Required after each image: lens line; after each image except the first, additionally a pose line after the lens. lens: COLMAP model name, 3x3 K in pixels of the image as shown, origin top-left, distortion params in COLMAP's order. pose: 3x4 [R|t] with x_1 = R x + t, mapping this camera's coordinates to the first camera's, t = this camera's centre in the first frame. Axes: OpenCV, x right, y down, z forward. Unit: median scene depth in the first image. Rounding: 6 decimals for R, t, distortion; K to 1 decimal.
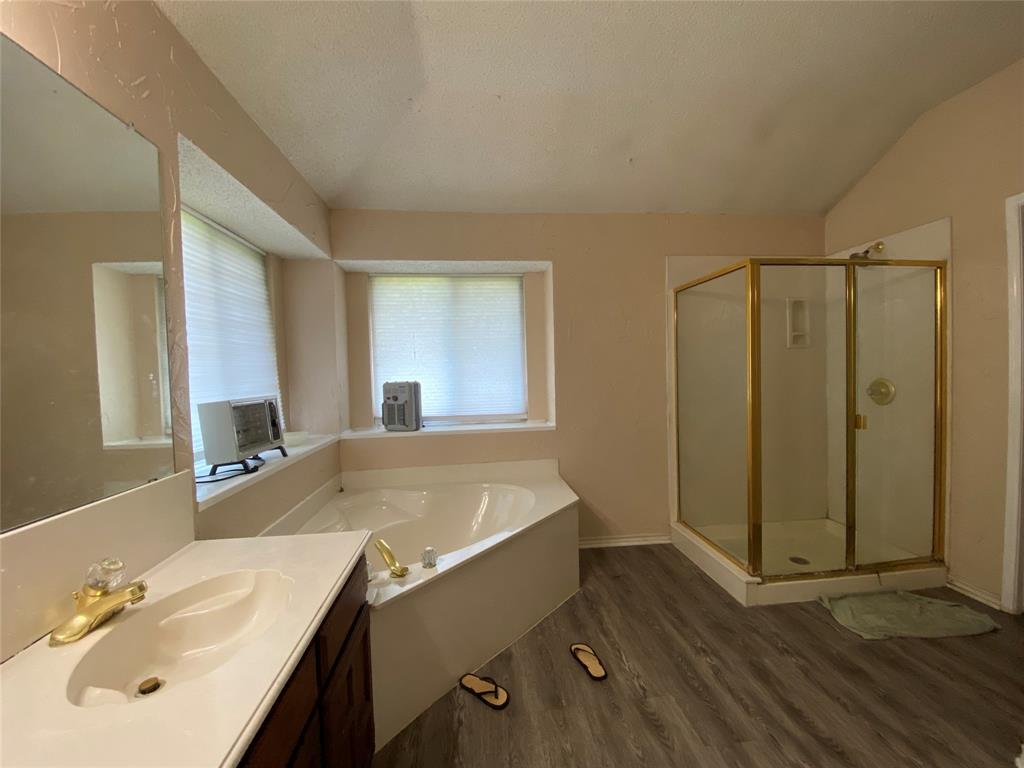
lens RADIAL K [[417.2, 0, 509.6], [0, 417.2, 384.9], [0, 0, 1]] dist [0.016475, -0.018206]
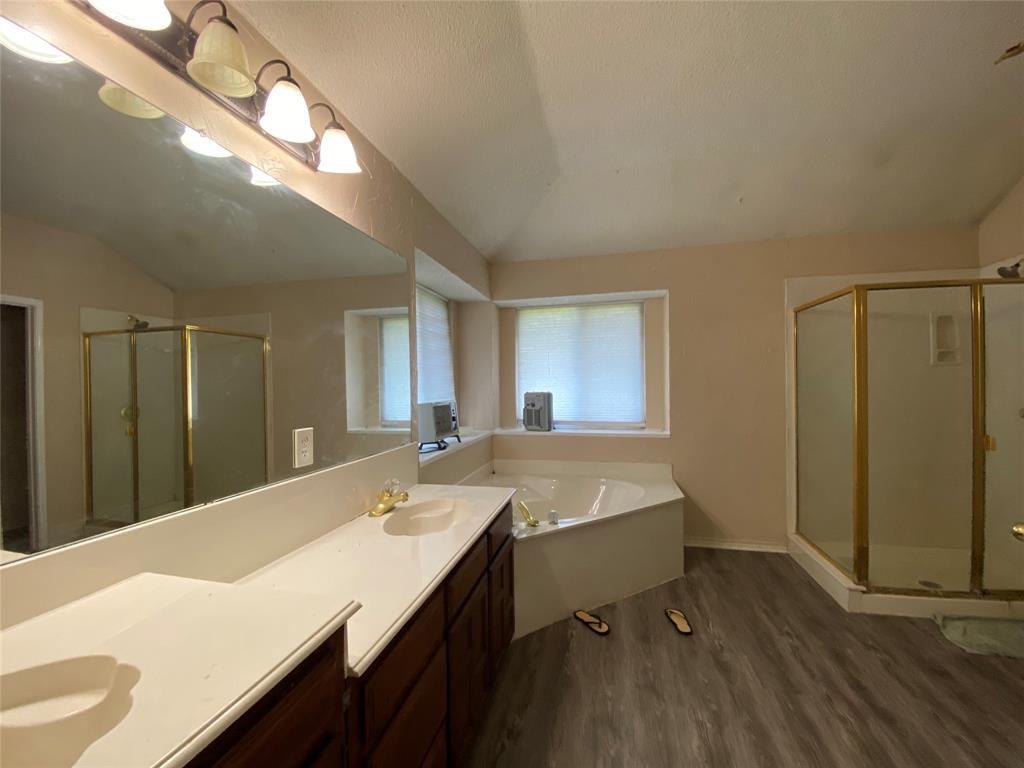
lens RADIAL K [[417.2, 0, 509.6], [0, 417.2, 384.9], [0, 0, 1]] dist [0.016475, -0.018206]
pose [[0.946025, 0.015461, -0.323725, 0.089693], [-0.022611, 0.999576, -0.018337, -0.005985], [0.323305, 0.024667, 0.945973, -0.300119]]
